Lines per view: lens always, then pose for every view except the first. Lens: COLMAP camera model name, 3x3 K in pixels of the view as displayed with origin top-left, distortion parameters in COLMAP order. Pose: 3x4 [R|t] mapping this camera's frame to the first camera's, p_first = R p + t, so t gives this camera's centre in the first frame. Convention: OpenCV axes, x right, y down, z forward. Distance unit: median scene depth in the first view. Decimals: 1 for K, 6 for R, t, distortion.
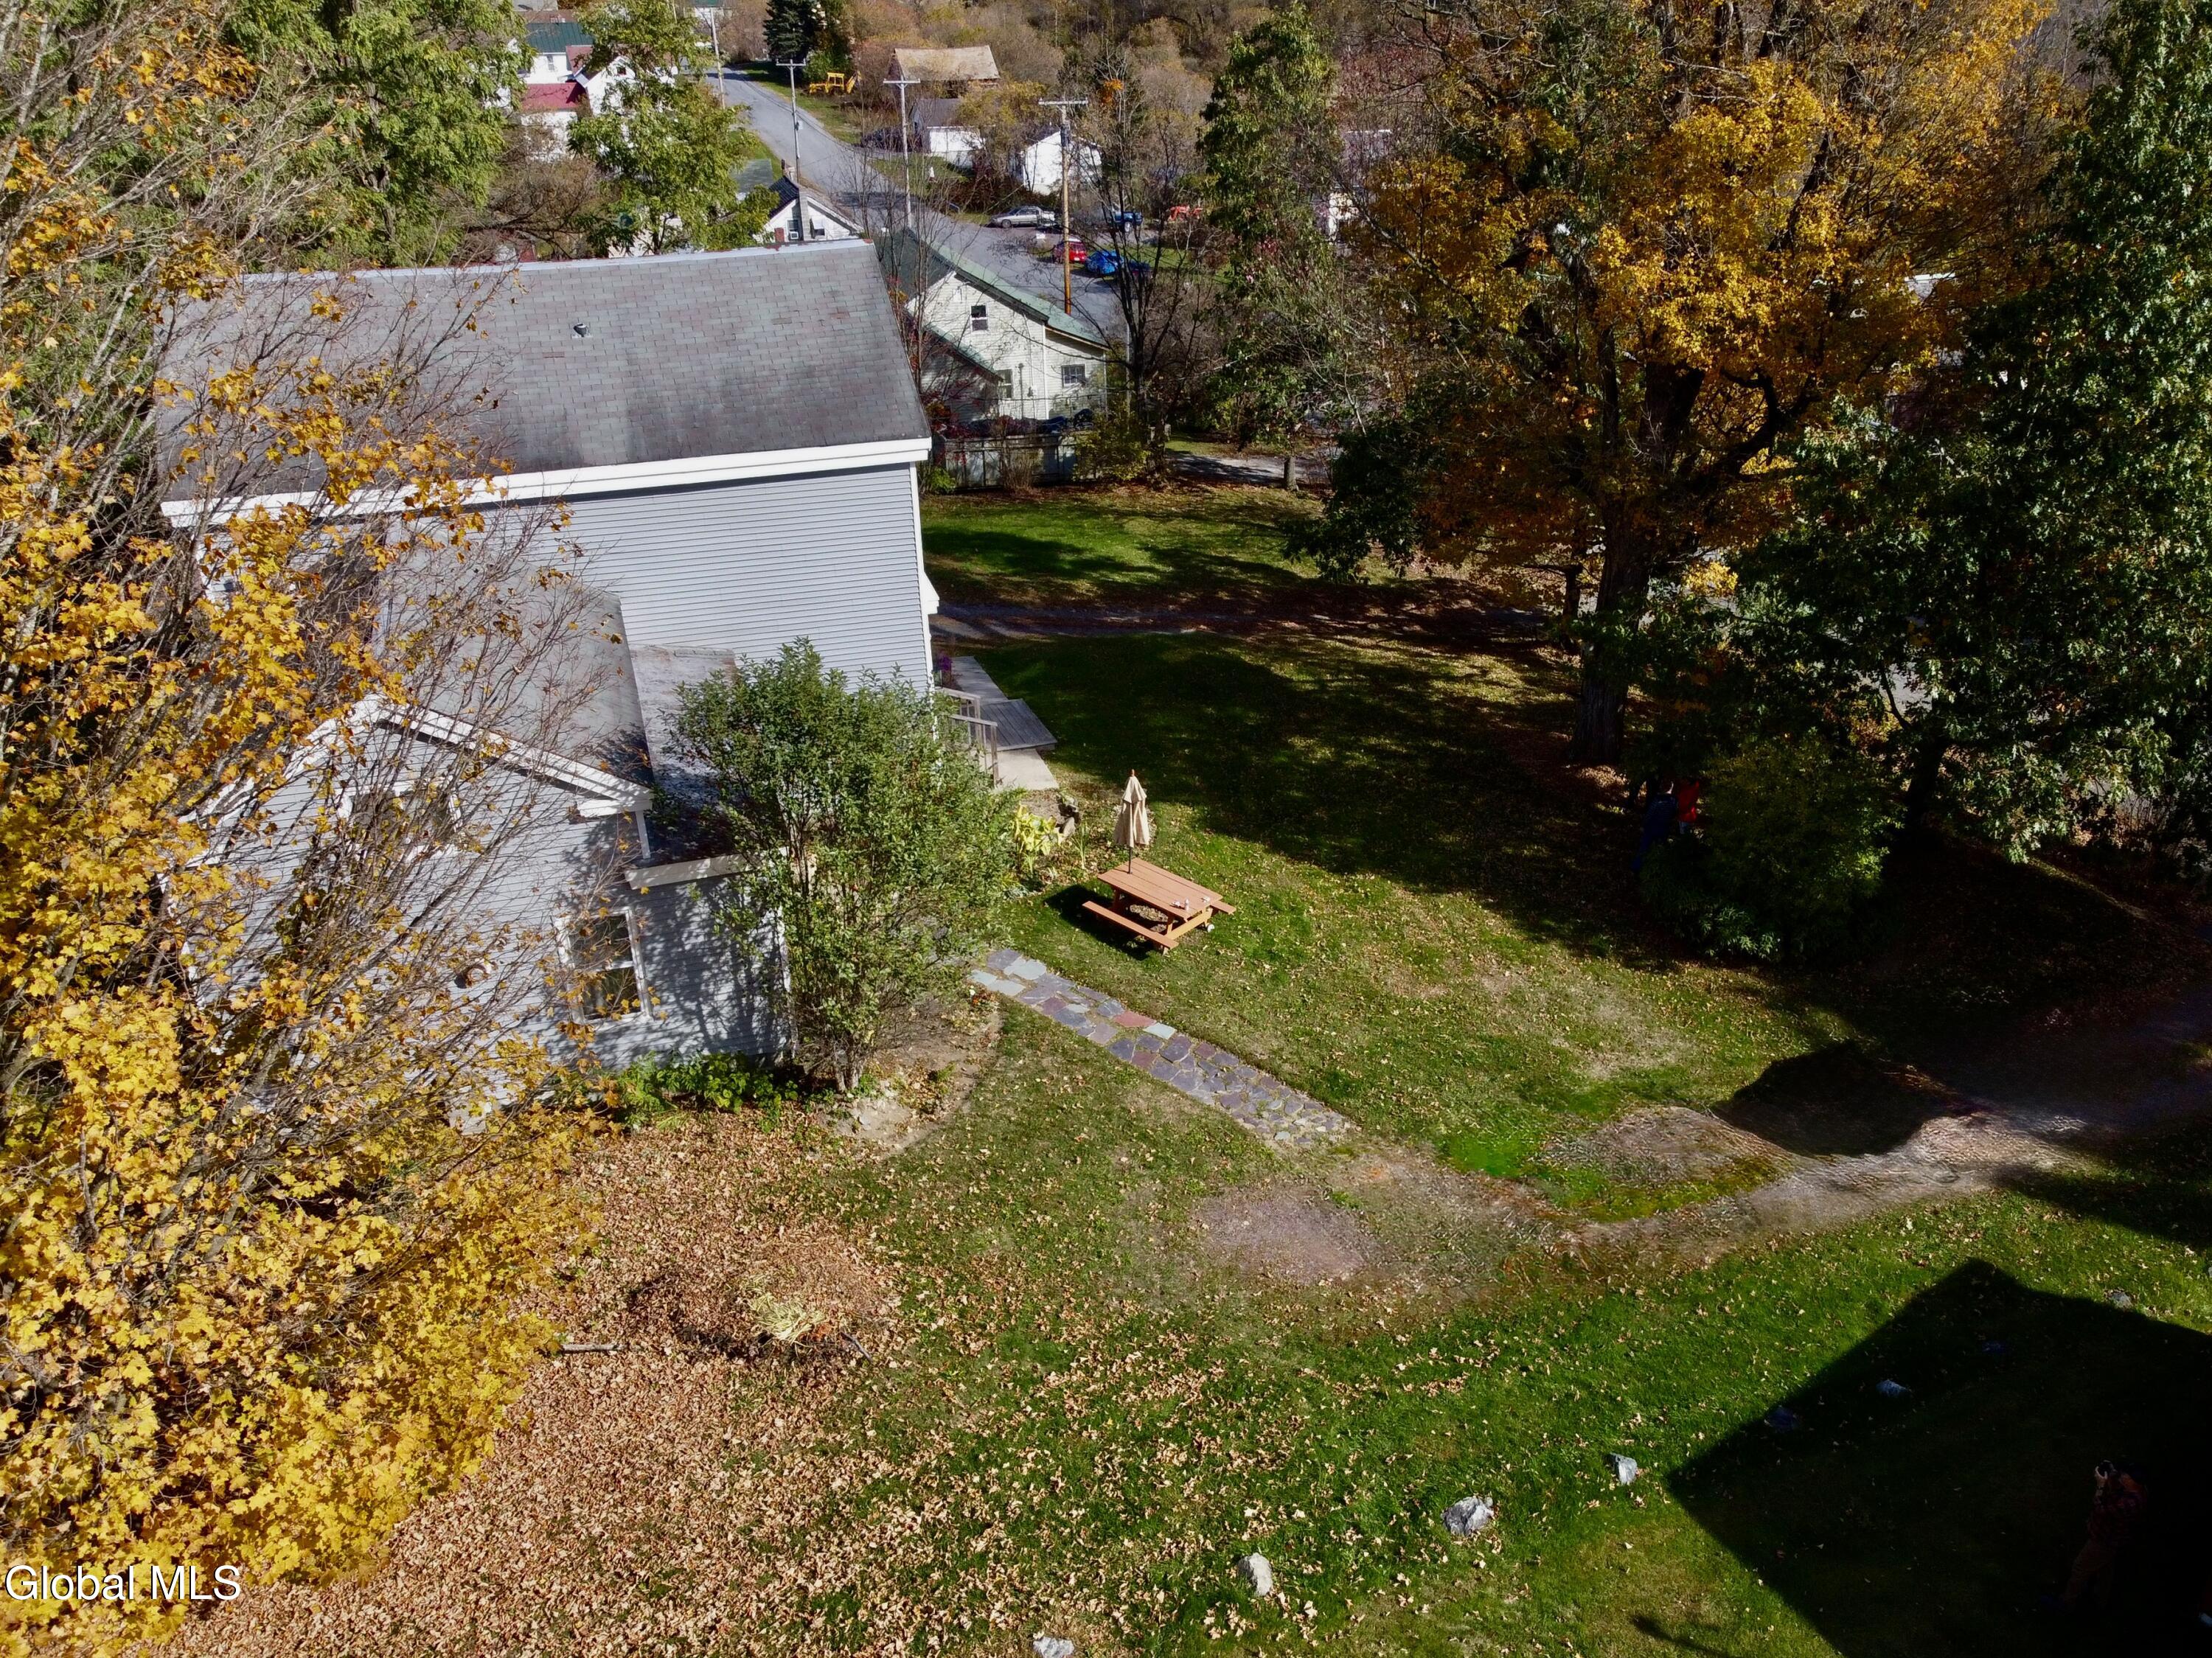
lens RADIAL K [[1812.2, 0, 1169.4], [0, 1812.2, 829.2], [0, 0, 1]] dist [-0.001533, -0.010877]
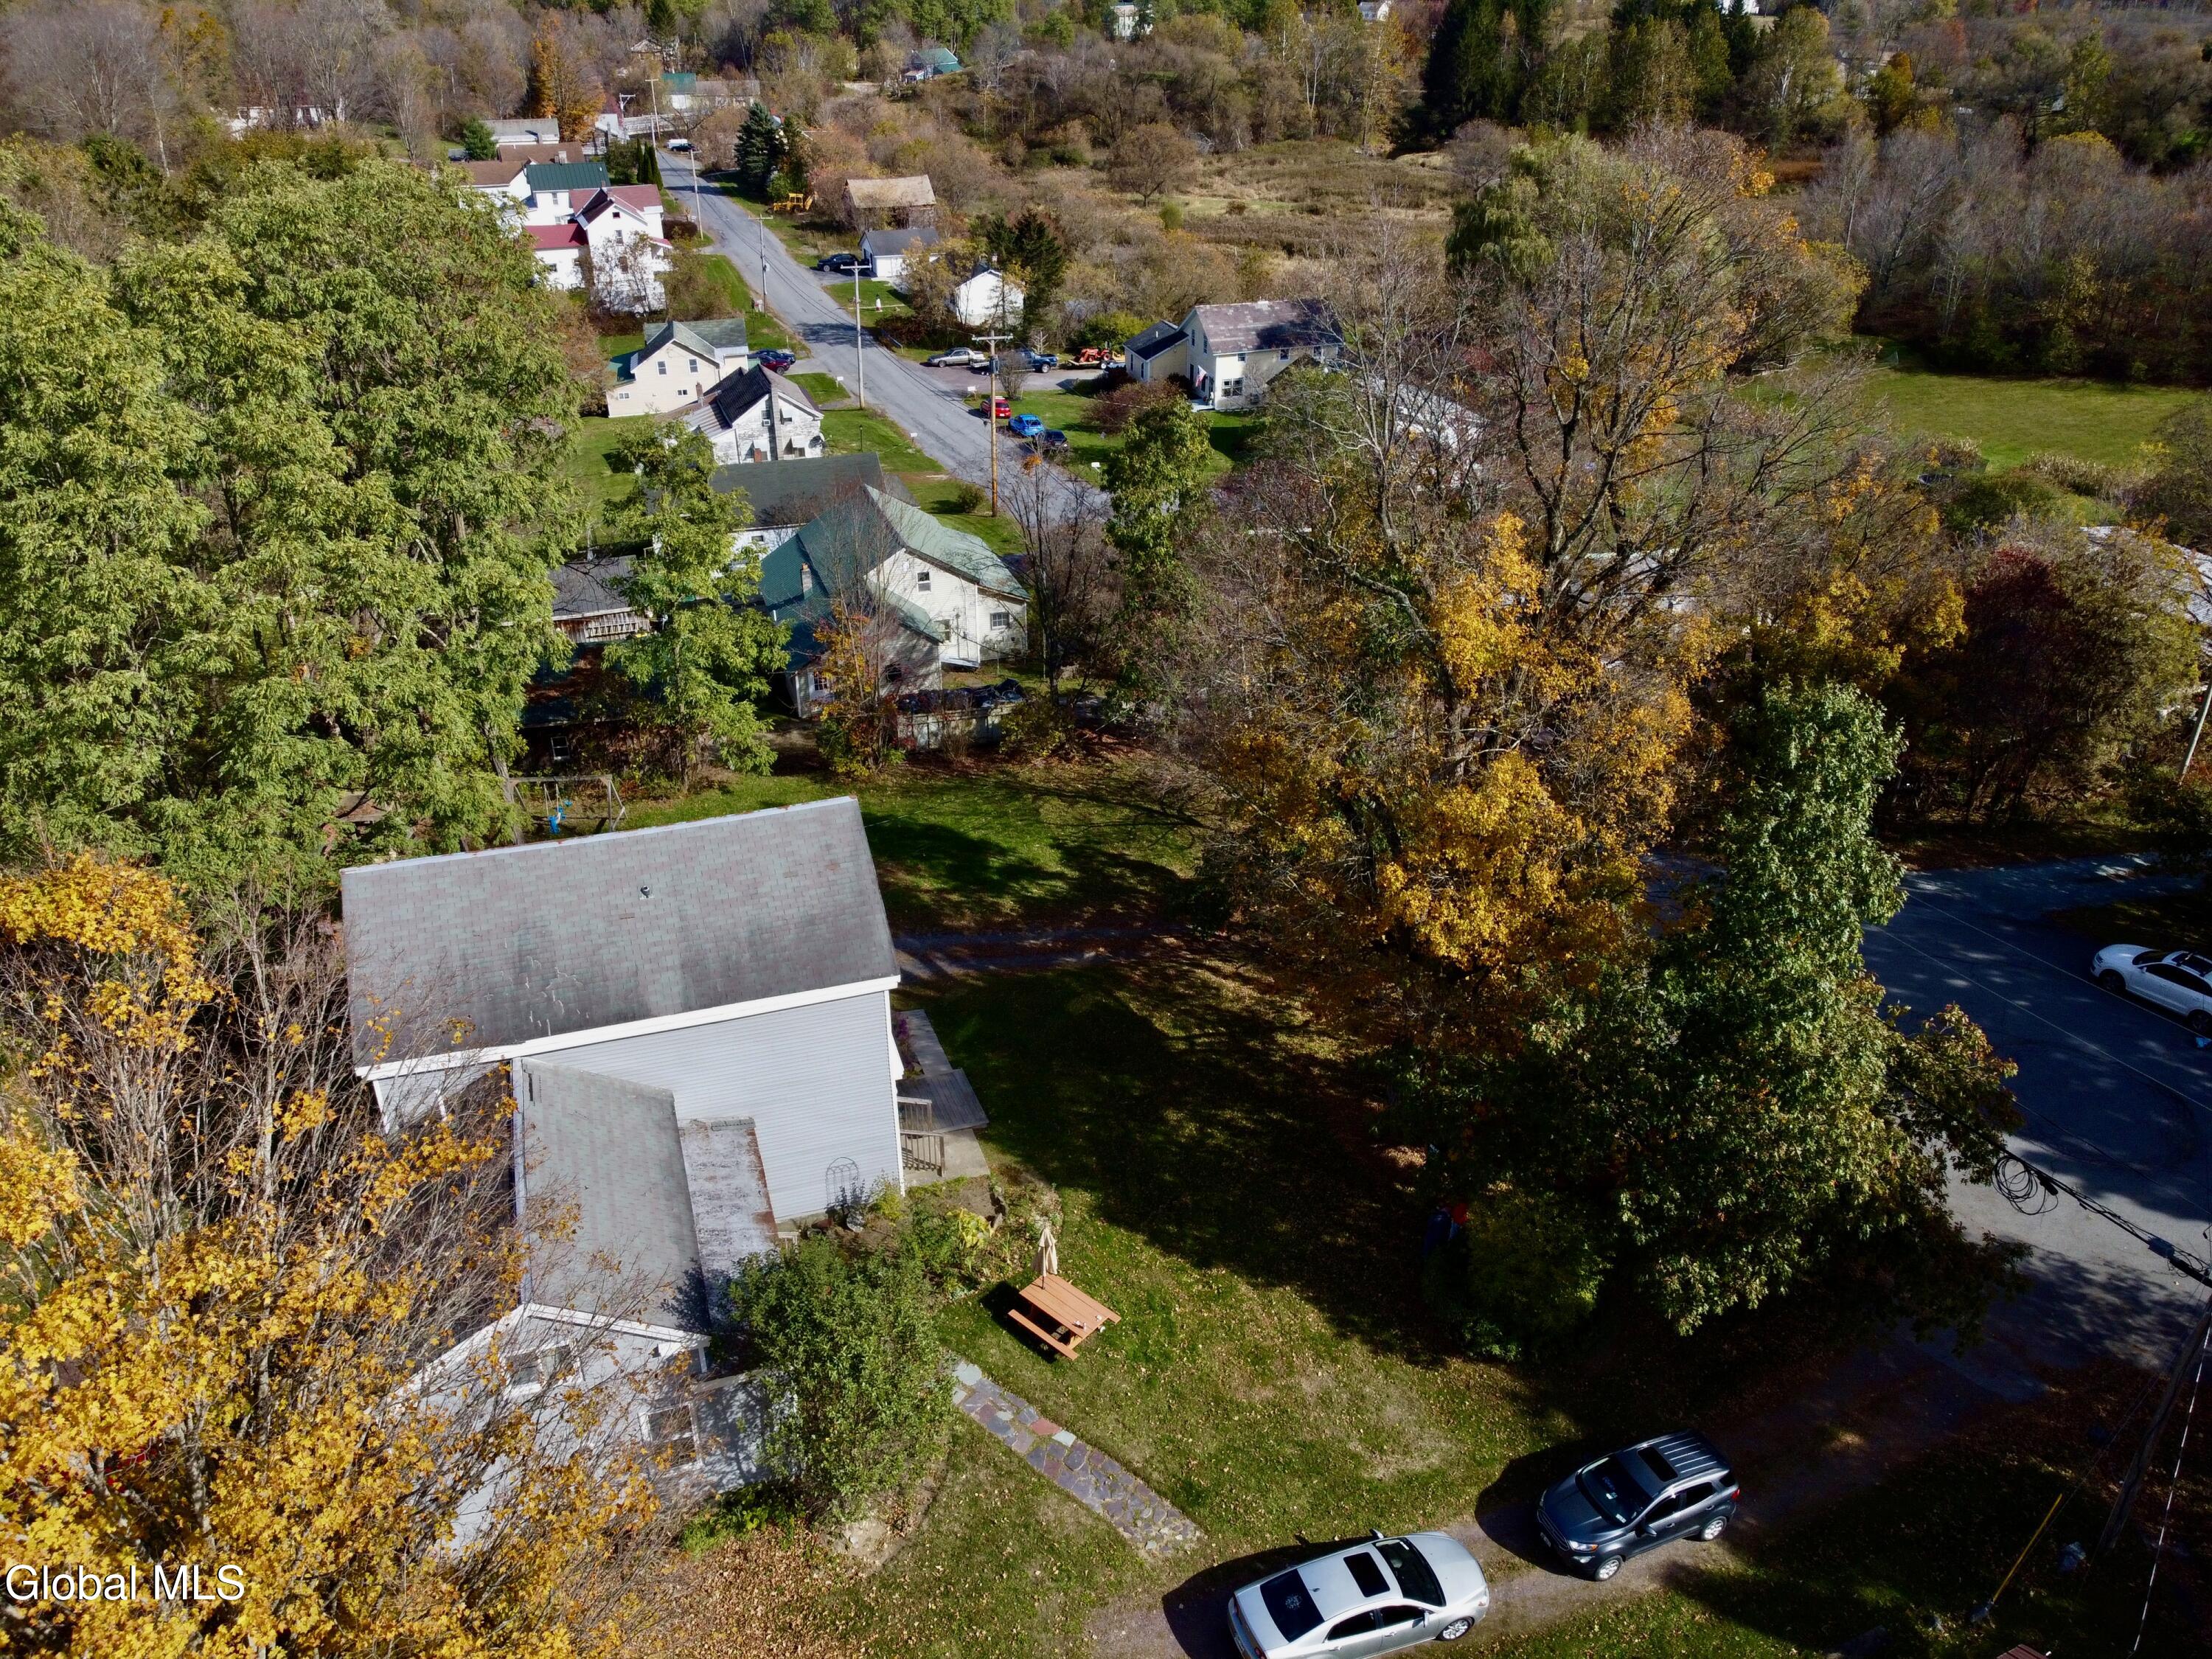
lens RADIAL K [[1561.1, 0, 1054.9], [0, 1561.1, 825.4], [0, 0, 1]] dist [0.026246, -0.110400]
pose [[0.999873, 0.006511, -0.014552, 0.001856], [-0.006696, 0.999897, -0.012729, -0.311920], [0.014467, 0.012825, 0.999813, -0.179605]]
